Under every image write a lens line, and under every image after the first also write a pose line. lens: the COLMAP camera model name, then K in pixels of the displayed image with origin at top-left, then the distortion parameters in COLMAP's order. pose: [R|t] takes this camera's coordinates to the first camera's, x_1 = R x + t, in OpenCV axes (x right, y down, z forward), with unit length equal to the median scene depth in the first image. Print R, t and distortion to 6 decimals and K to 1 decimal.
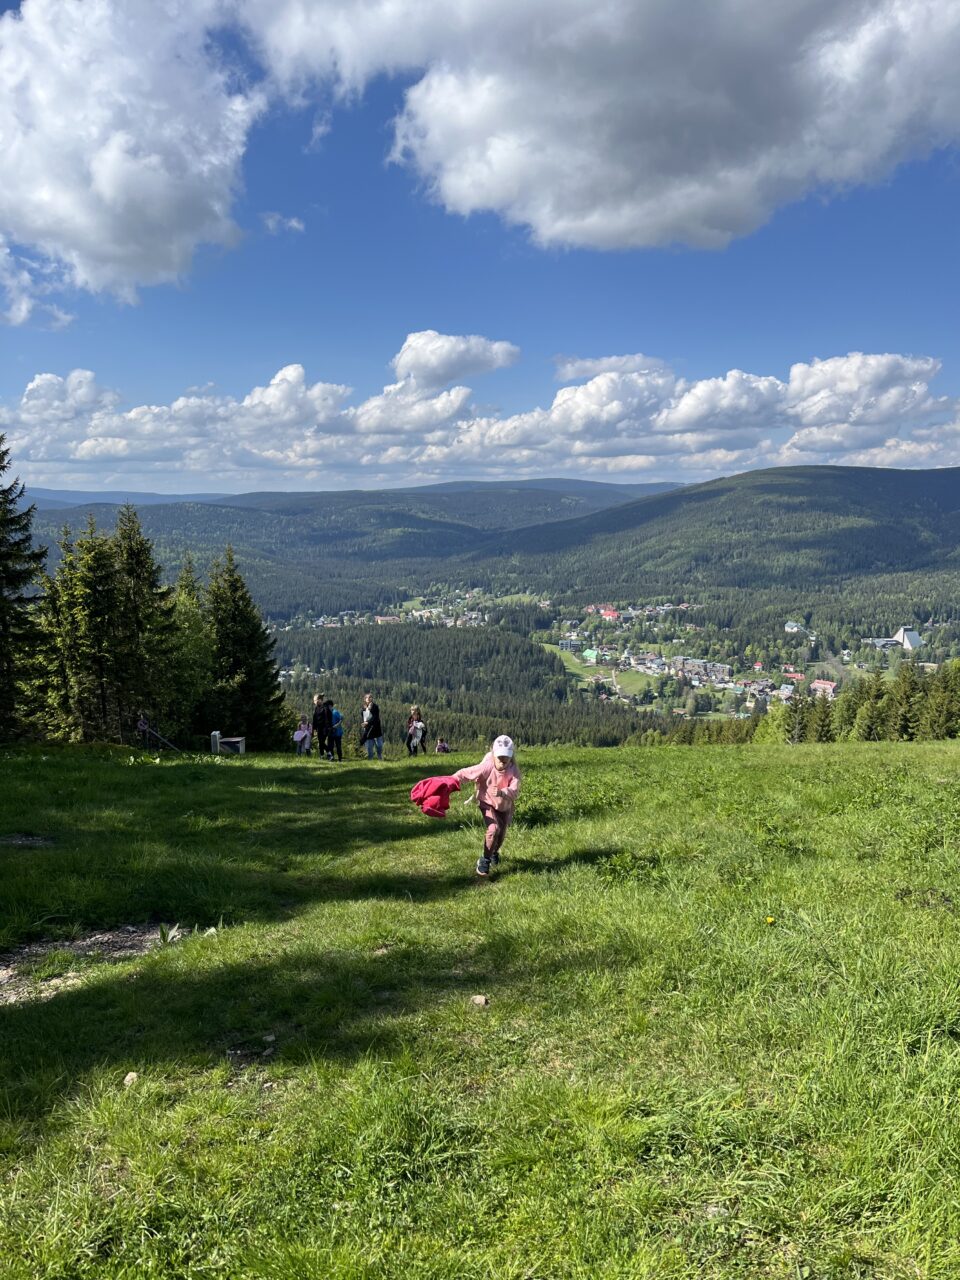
lens RADIAL K [[983.3, 0, 480.0], [0, 983.3, 640.0], [0, 0, 1]] dist [0.075124, -0.097611]
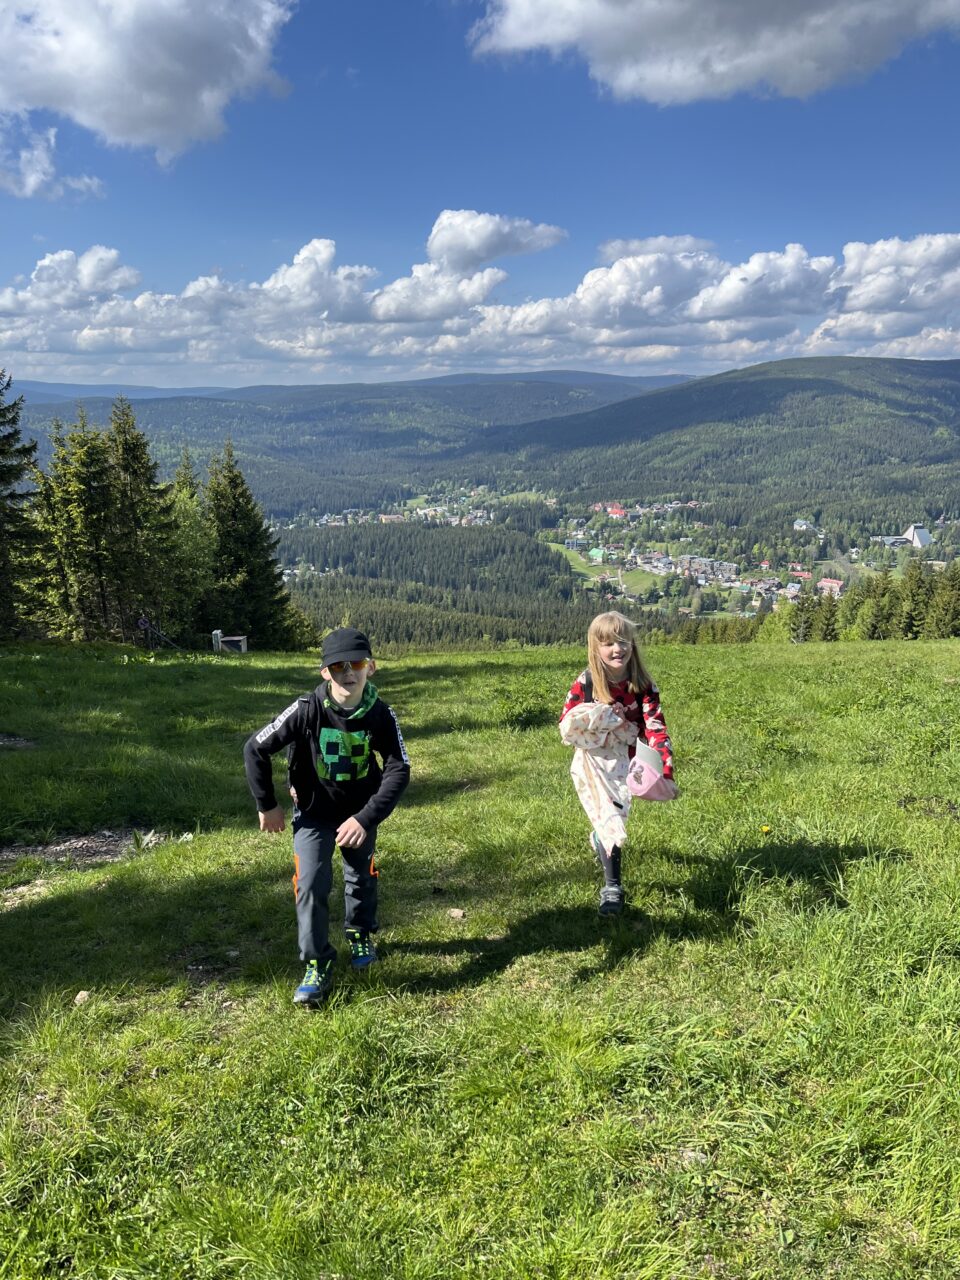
lens RADIAL K [[952.3, 0, 491.9], [0, 952.3, 651.5], [0, 0, 1]] dist [0.066212, -0.069772]
pose [[0.999991, 0.000079, -0.004241, 0.043369], [0.000409, 0.993382, 0.114856, 0.009436], [0.004222, -0.114856, 0.993373, 0.134248]]
